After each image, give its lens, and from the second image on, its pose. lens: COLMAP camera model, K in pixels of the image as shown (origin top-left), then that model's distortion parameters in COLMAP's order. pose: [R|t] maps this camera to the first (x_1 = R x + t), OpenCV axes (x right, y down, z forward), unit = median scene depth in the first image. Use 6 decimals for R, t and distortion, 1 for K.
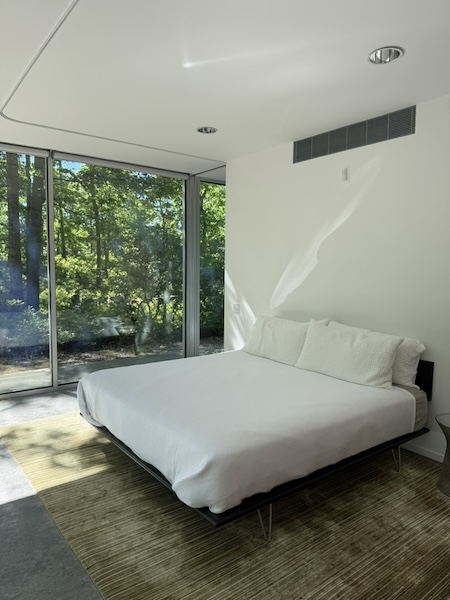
lens RADIAL K [[424.4, 0, 228.2], [0, 424.4, 307.8], [0, 0, 1]] dist [0.052985, -0.081624]
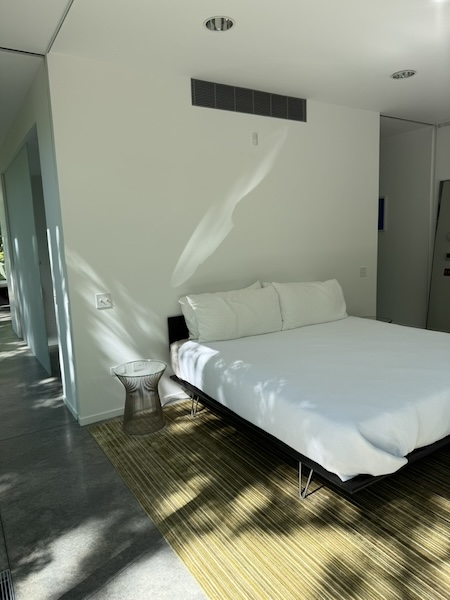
lens RADIAL K [[424.4, 0, 231.7], [0, 424.4, 300.1], [0, 0, 1]] dist [0.052985, -0.081624]
pose [[0.080352, -0.163053, 0.983340, -0.683139], [0.137787, 0.978876, 0.151054, -0.079850], [-0.987197, 0.123354, 0.101121, 0.847673]]
